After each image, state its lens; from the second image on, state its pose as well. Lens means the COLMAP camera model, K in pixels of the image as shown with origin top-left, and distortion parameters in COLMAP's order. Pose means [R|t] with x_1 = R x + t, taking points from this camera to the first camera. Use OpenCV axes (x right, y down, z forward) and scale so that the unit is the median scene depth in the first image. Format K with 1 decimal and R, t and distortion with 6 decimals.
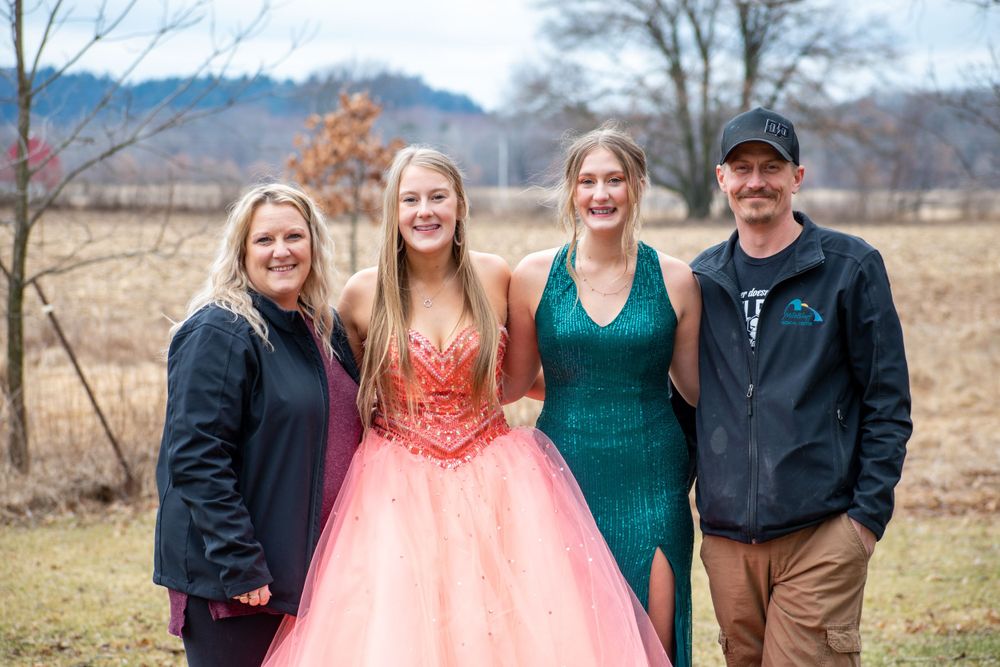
lens RADIAL K [[4656.8, 0, 500.5], [0, 4656.8, 340.3], [0, 0, 1]] dist [0.942803, 0.000000]
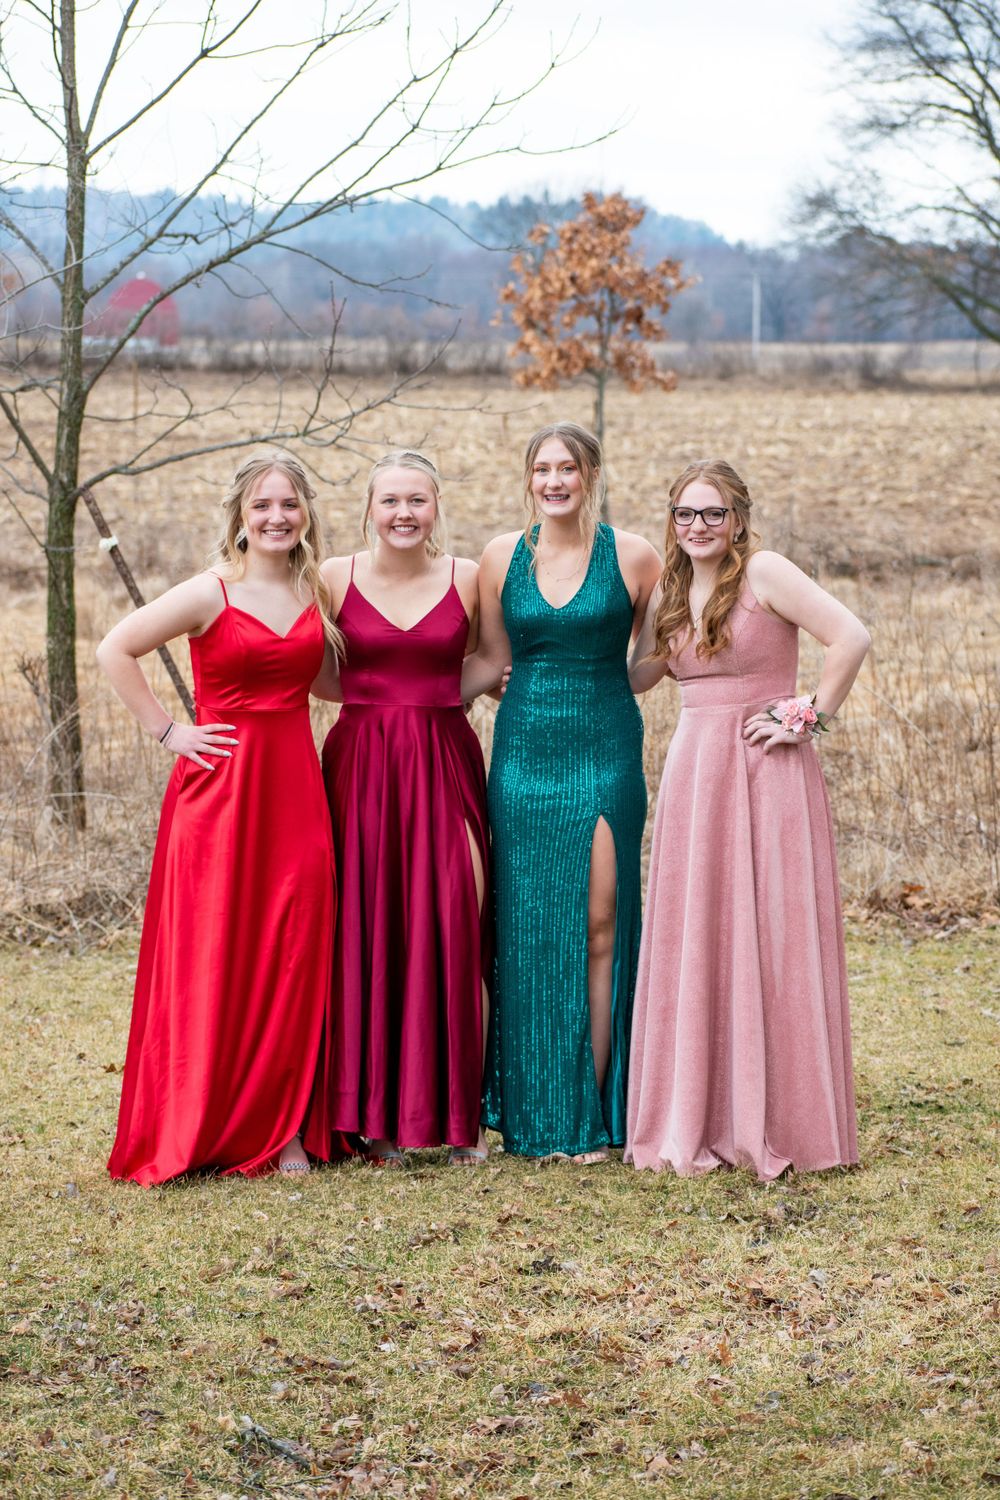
lens RADIAL K [[5932.1, 0, 506.9], [0, 5932.1, 737.1], [0, 0, 1]] dist [0.227899, 0.000000]
pose [[0.999246, 0.001709, -0.038793, -0.011578], [-0.000413, 0.999442, 0.033386, -0.003377], [0.038829, -0.033345, 0.998689, 0.152343]]
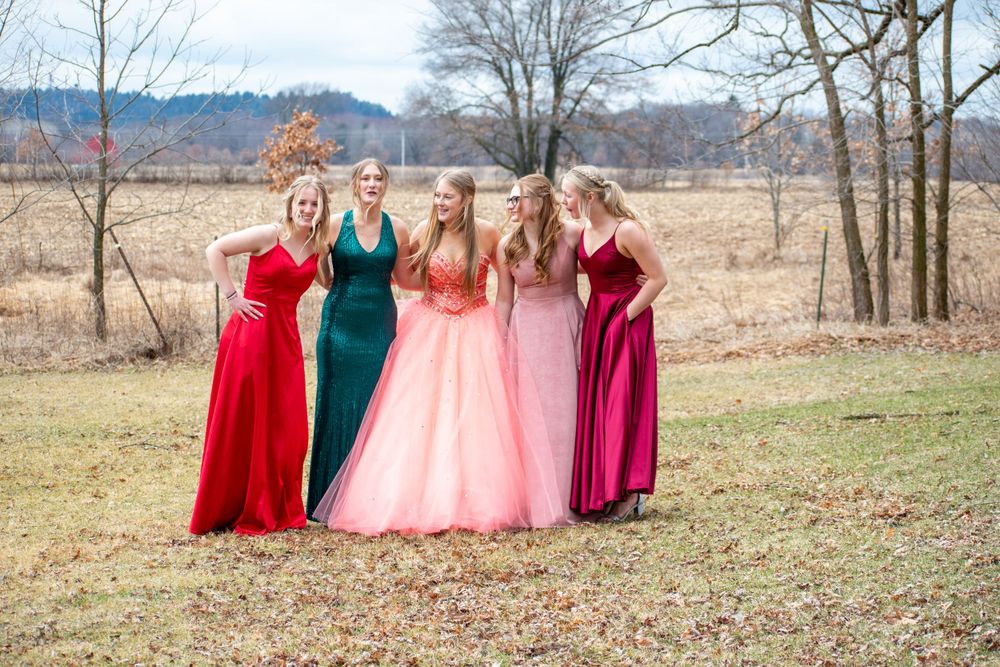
lens RADIAL K [[3055.3, 0, 501.3], [0, 3055.3, 326.7], [0, 0, 1]] dist [-0.188329, 0.000000]
pose [[0.999494, -0.001623, 0.031770, 0.003842], [0.000976, 0.999792, 0.020363, 0.000185], [-0.031796, -0.020322, 0.999288, -0.054937]]
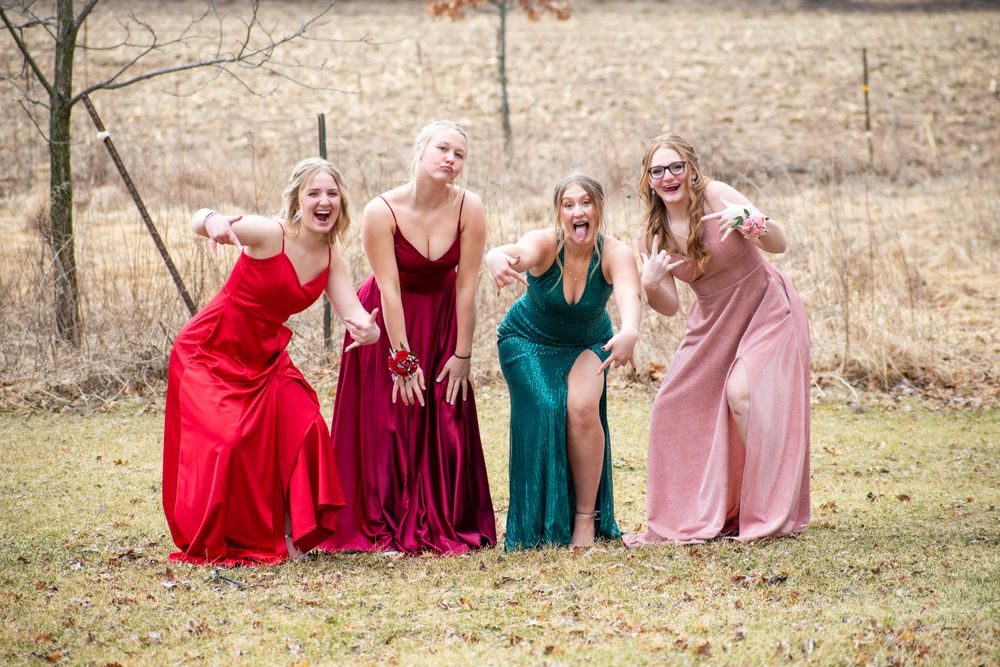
lens RADIAL K [[6485.5, 0, 496.7], [0, 6485.5, 331.9], [0, 0, 1]] dist [2.633327, 0.000000]
pose [[0.999401, -0.007019, -0.033898, 0.002457], [0.007844, 0.999674, 0.024277, 0.000043], [0.033717, -0.024528, 0.999130, -0.039457]]
